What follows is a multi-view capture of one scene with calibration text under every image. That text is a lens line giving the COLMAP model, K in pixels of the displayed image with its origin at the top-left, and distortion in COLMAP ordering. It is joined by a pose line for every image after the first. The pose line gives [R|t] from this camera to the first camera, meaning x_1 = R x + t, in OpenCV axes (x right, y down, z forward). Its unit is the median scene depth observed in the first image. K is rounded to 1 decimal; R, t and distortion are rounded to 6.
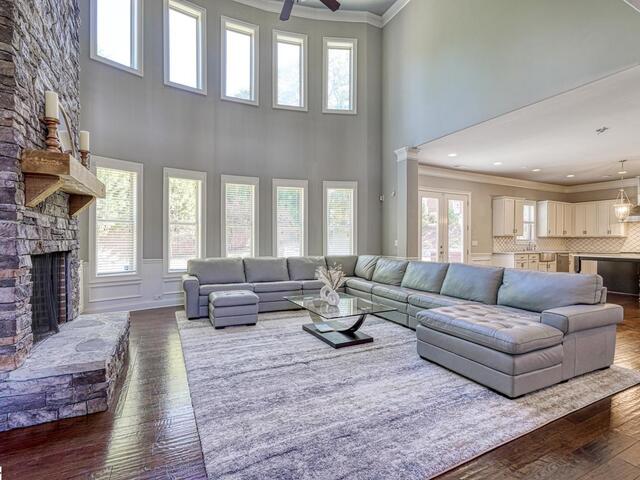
lens RADIAL K [[316.6, 0, 315.9], [0, 316.6, 241.6], [0, 0, 1]] dist [-0.010708, 0.004277]
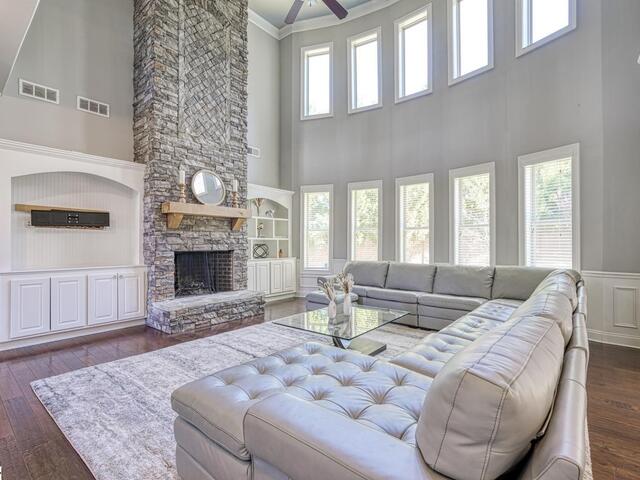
lens RADIAL K [[316.6, 0, 316.7], [0, 316.6, 240.2], [0, 0, 1]] dist [-0.010708, 0.004277]
pose [[0.401520, -0.001768, -0.915849, 0.561885], [0.005154, 0.999987, 0.000329, -0.017942], [0.915836, -0.004852, 0.401523, 0.385522]]
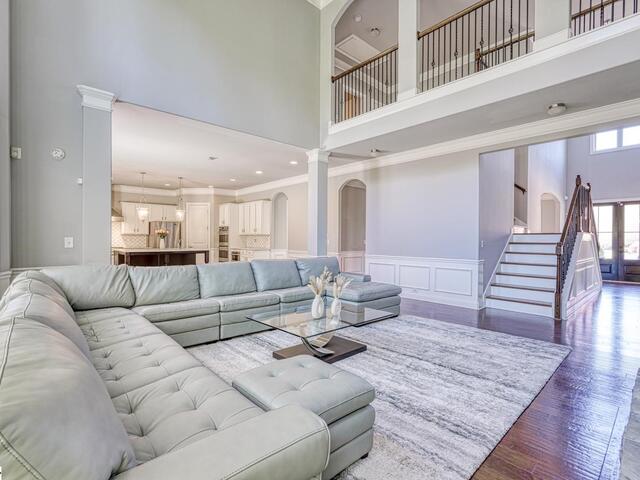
lens RADIAL K [[316.6, 0, 318.7], [0, 316.6, 237.5], [0, 0, 1]] dist [-0.010708, 0.004277]
pose [[-0.286168, -0.008386, 0.958143, -0.485978], [-0.007883, 0.999948, 0.006398, -0.012172], [-0.958147, -0.005722, -0.286220, 0.820412]]
